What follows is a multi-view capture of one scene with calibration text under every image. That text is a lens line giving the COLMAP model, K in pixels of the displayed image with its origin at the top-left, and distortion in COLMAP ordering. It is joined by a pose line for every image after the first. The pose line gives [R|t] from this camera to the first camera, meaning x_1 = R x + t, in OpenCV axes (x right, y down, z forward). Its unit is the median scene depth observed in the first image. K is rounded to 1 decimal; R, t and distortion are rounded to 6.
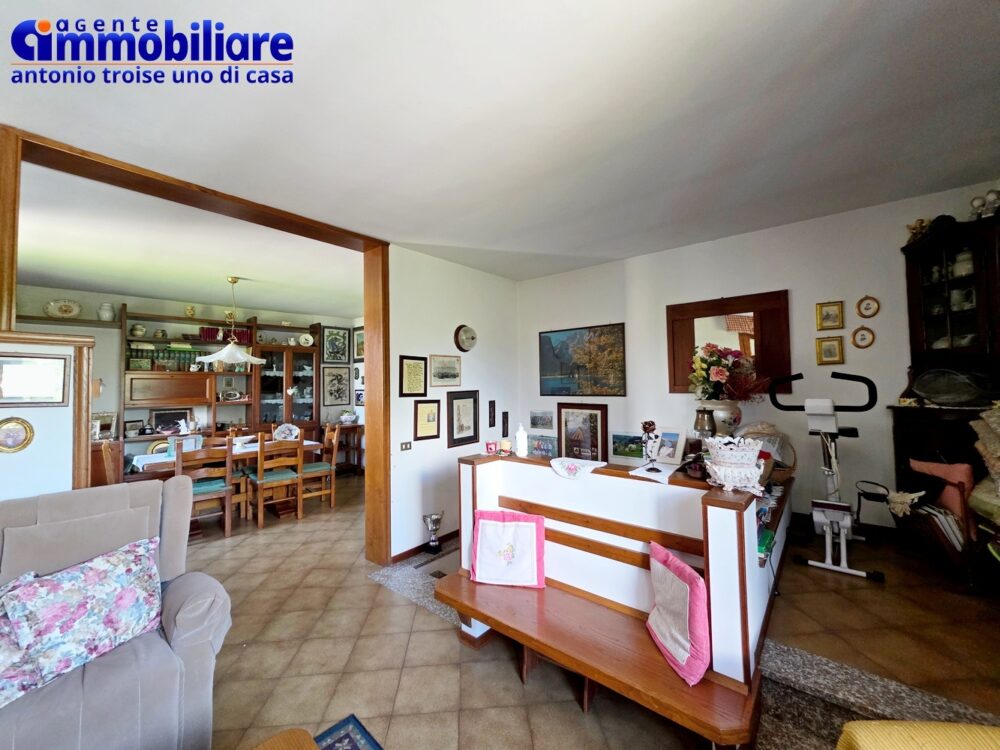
lens RADIAL K [[403.2, 0, 501.9], [0, 403.2, 371.1], [0, 0, 1]] dist [0.001075, 0.000514]
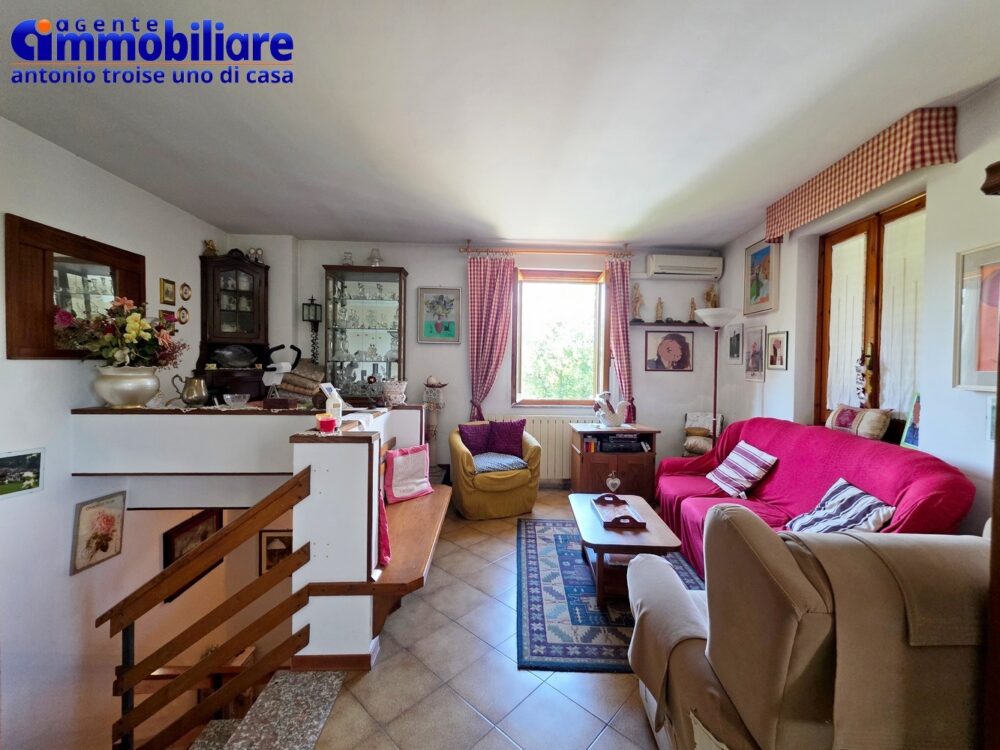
lens RADIAL K [[403.2, 0, 490.8], [0, 403.2, 370.2], [0, 0, 1]] dist [0.001075, 0.000514]
pose [[-0.664707, -0.005783, 0.747082, -0.686255], [-0.027790, 0.999469, -0.016989, 0.083275], [-0.746588, -0.032054, -0.664515, 1.118637]]
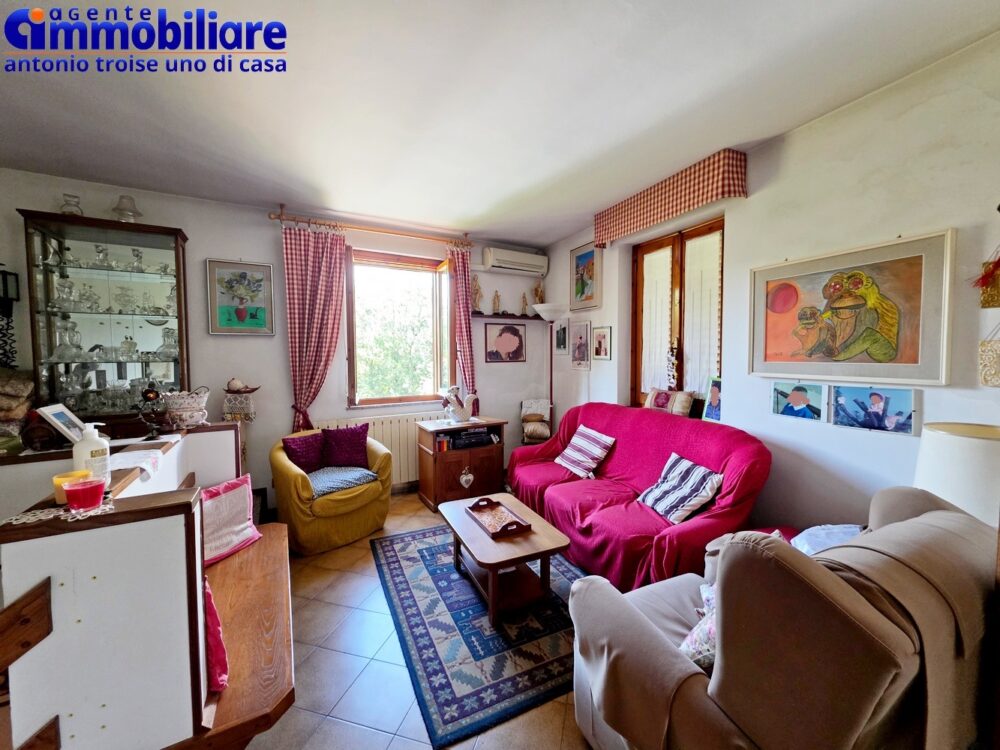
lens RADIAL K [[403.2, 0, 505.0], [0, 403.2, 372.1], [0, 0, 1]] dist [0.001075, 0.000514]
pose [[-0.938290, 0.006003, 0.345798, -0.502288], [0.010504, 0.999883, 0.011146, 0.058497], [-0.345691, 0.014091, -0.938243, 1.087715]]
